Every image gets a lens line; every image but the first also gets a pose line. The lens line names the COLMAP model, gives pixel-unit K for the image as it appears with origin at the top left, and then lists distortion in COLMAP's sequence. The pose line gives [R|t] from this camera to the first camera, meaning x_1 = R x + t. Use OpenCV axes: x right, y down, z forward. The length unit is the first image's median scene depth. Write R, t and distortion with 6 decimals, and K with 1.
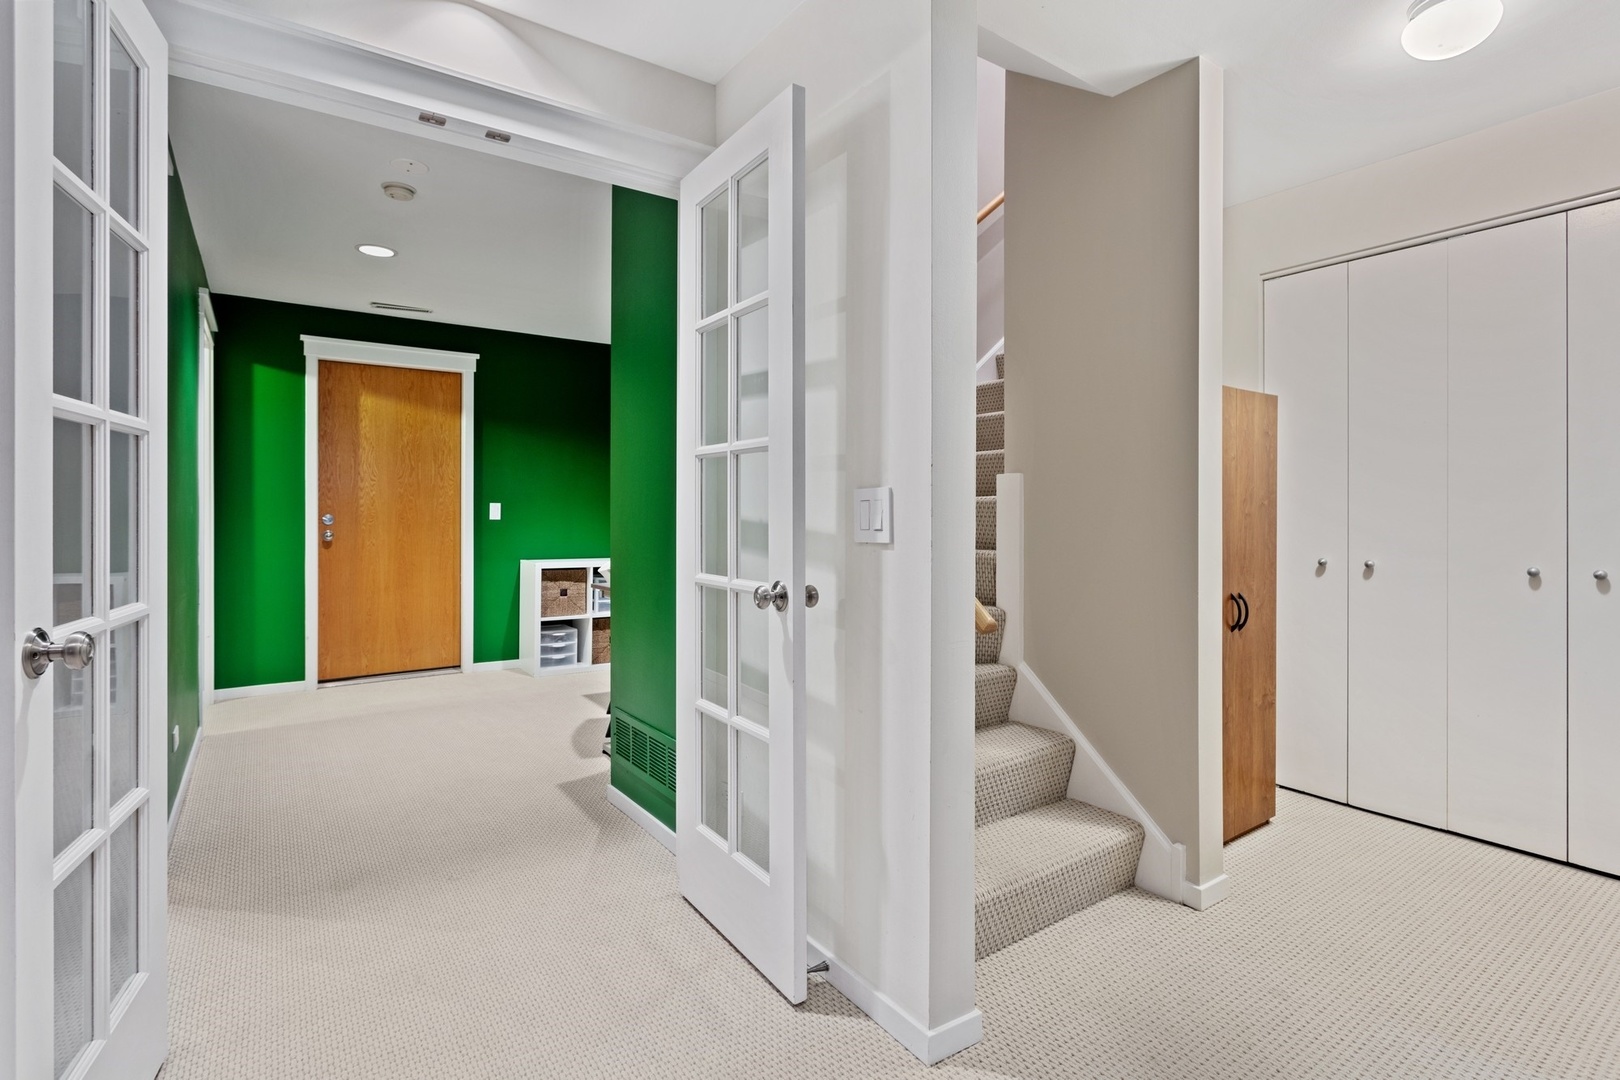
lens RADIAL K [[763.3, 0, 811.8], [0, 763.3, 525.5], [0, 0, 1]] dist [0.000656, 0.000934]
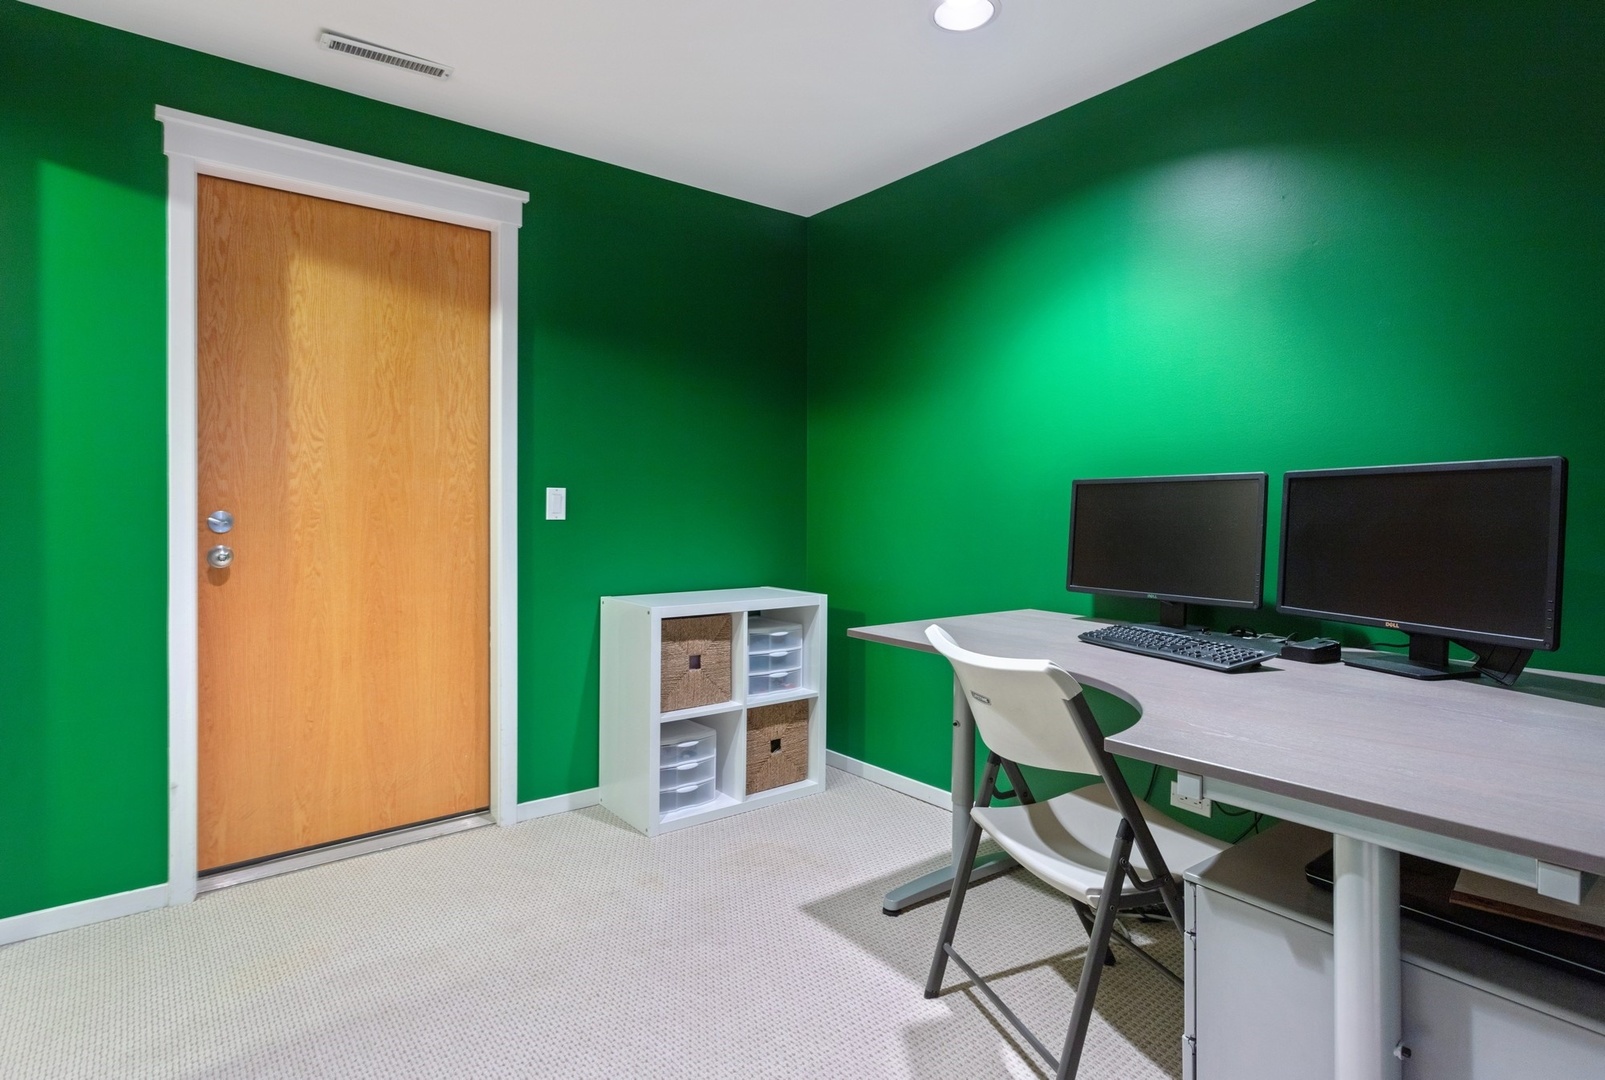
lens RADIAL K [[835.2, 0, 804.2], [0, 835.2, 520.8], [0, 0, 1]] dist [0.003670, 0.000586]
pose [[0.998307, -0.002260, 0.058128, -0.292481], [0.002253, 0.999997, 0.000178, -0.007128], [-0.058128, -0.000046, 0.998309, 0.446793]]
